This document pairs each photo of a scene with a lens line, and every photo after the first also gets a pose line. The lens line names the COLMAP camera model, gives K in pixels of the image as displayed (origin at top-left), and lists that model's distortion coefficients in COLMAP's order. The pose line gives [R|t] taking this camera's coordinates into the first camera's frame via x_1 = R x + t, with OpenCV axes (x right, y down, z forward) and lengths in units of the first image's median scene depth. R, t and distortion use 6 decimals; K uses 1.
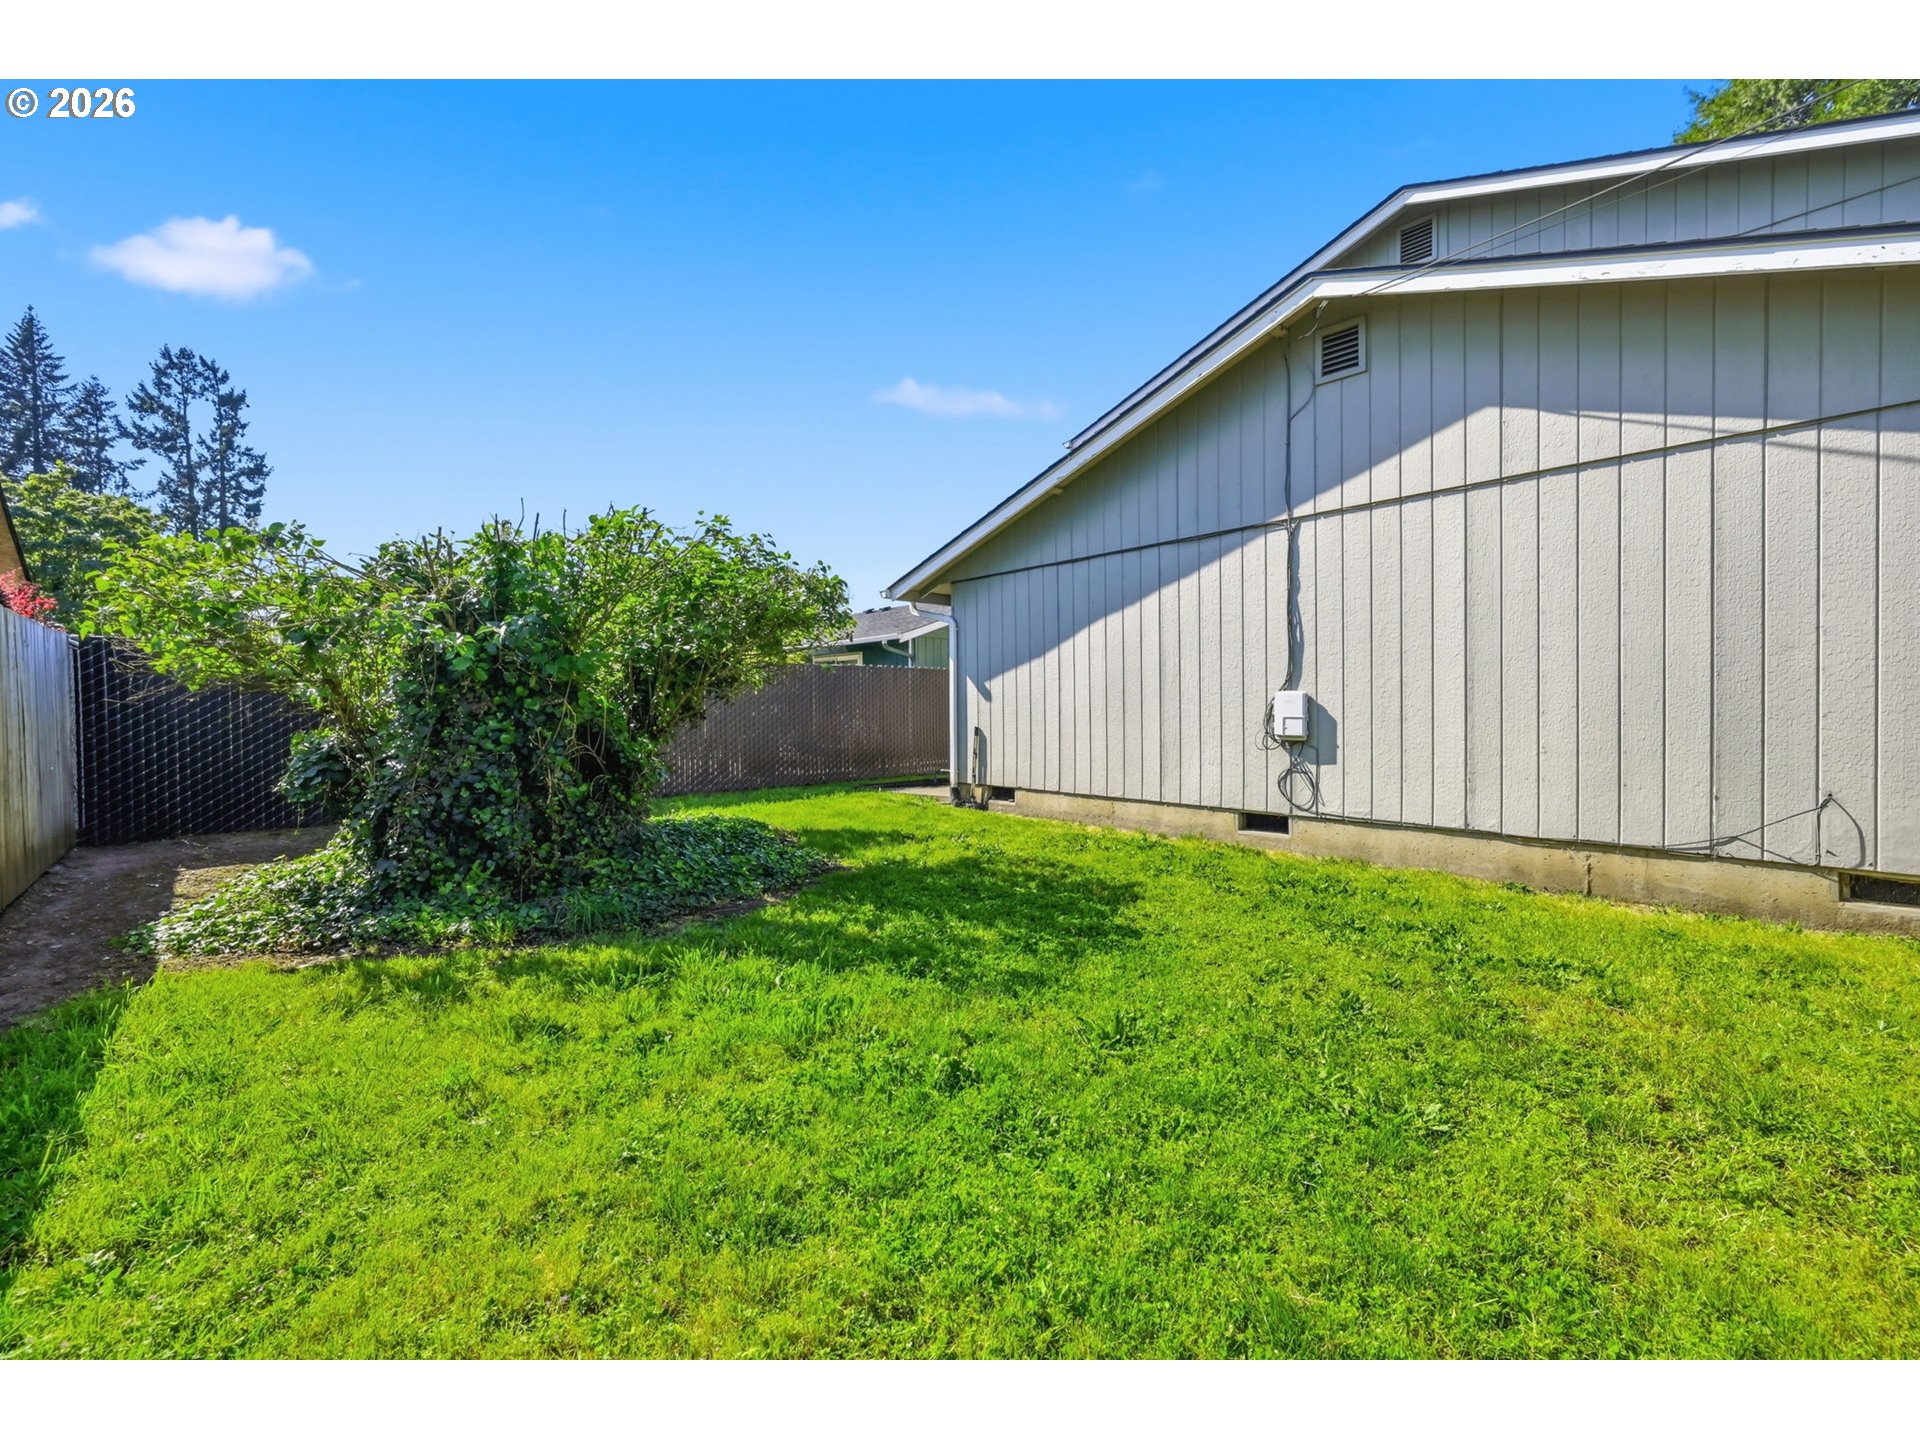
lens RADIAL K [[794.0, 0, 957.8], [0, 794.0, 687.9], [0, 0, 1]] dist [-0.001050, -0.000032]
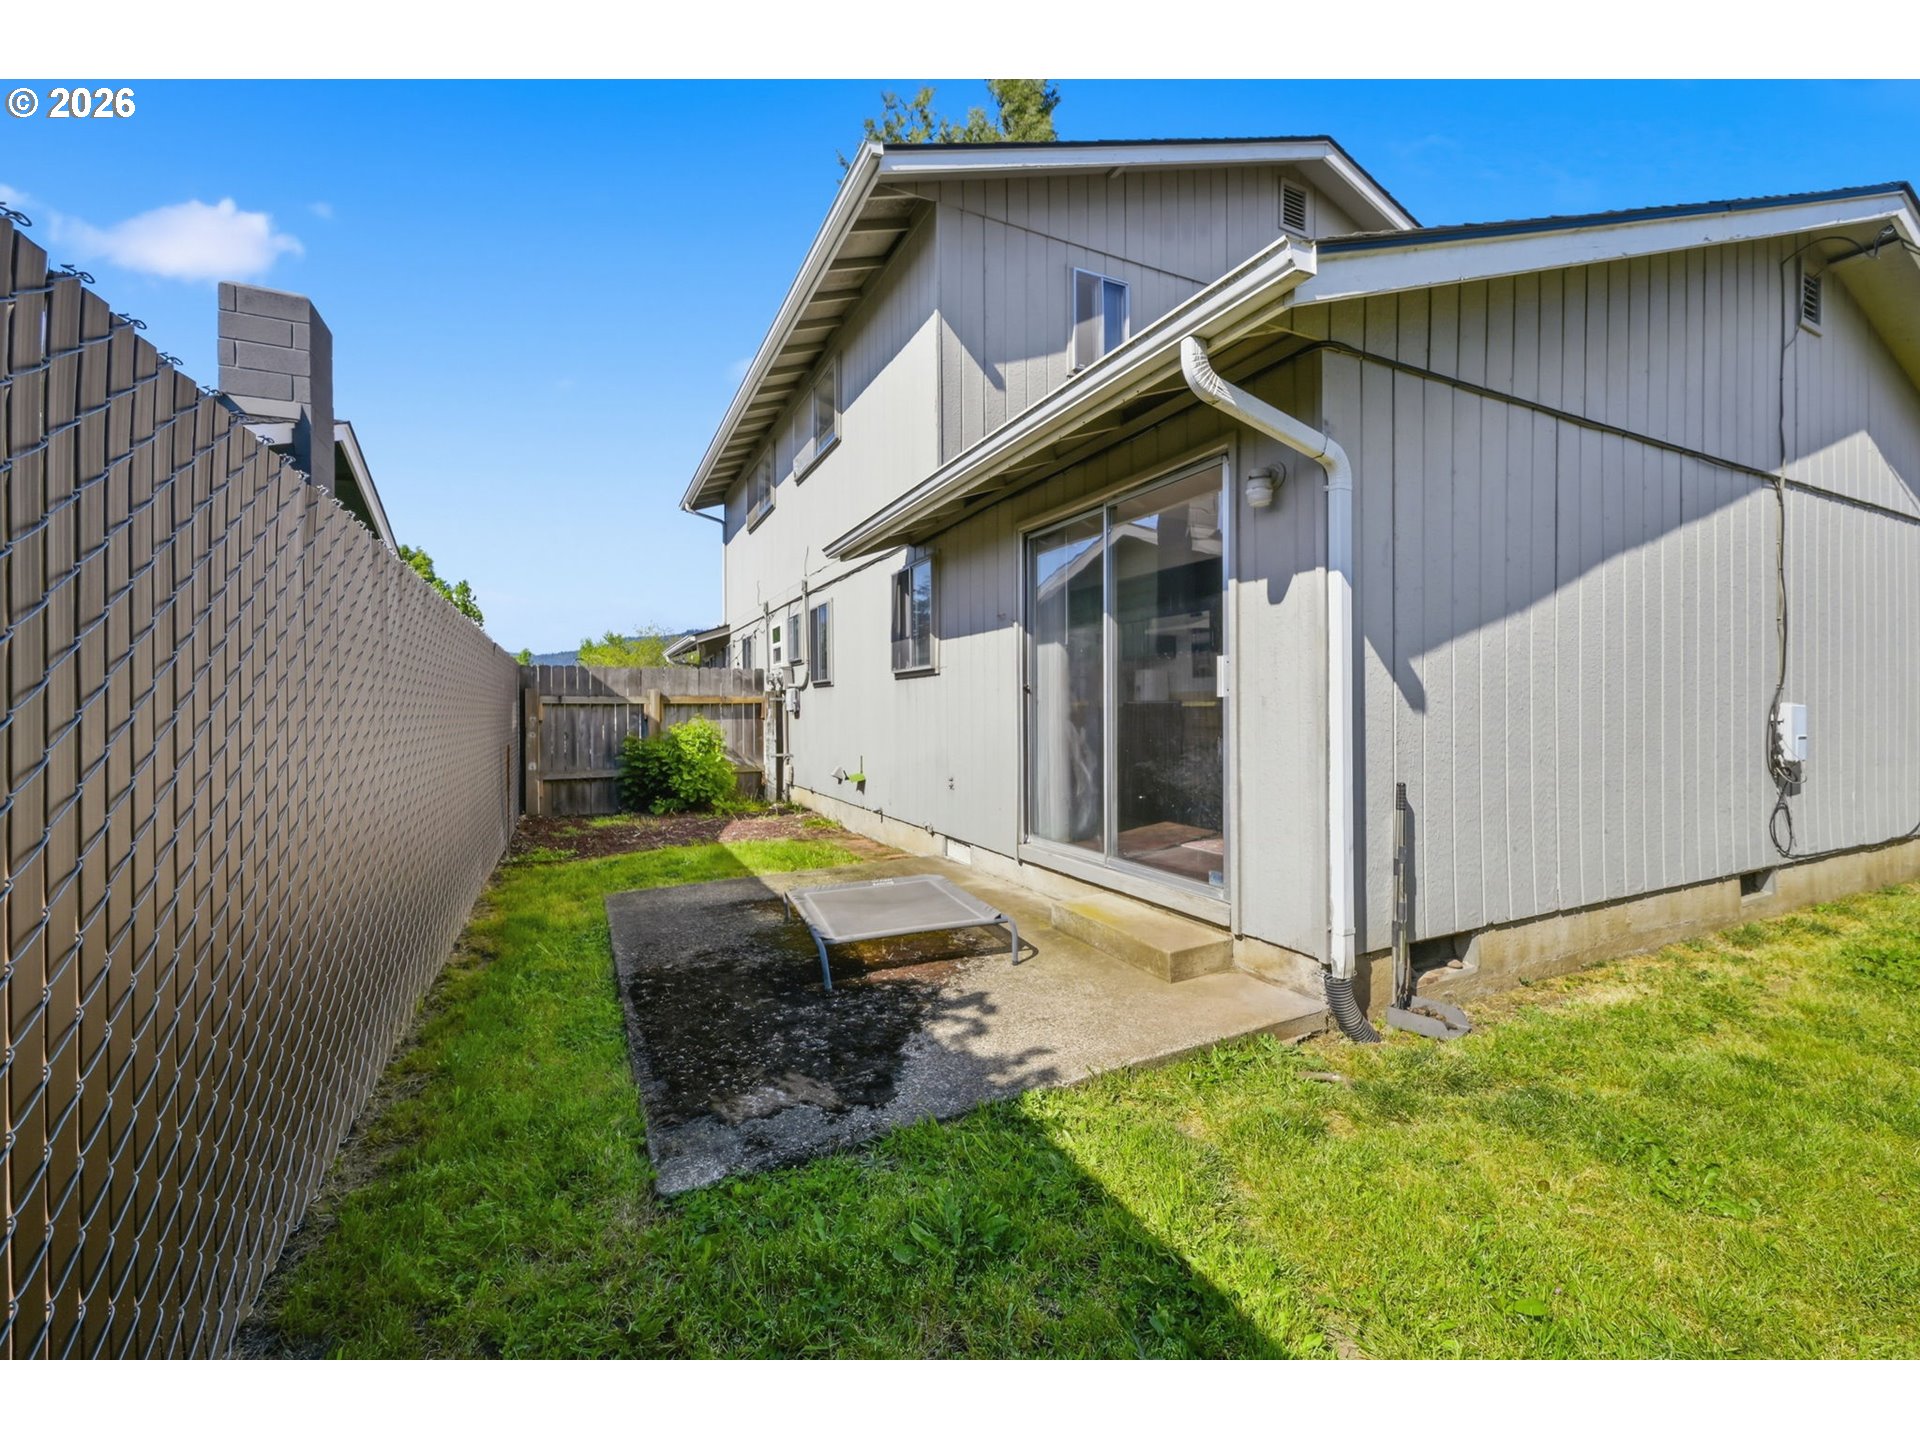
lens RADIAL K [[773.7, 0, 960.0], [0, 773.7, 720.0], [0, 0, 1]] dist [-0.000467, -0.000067]
pose [[0.272732, 0.001547, 0.962089, -0.403677], [-0.018874, 0.999815, 0.003742, 0.025533], [-0.961905, -0.019179, 0.272711, 1.229481]]
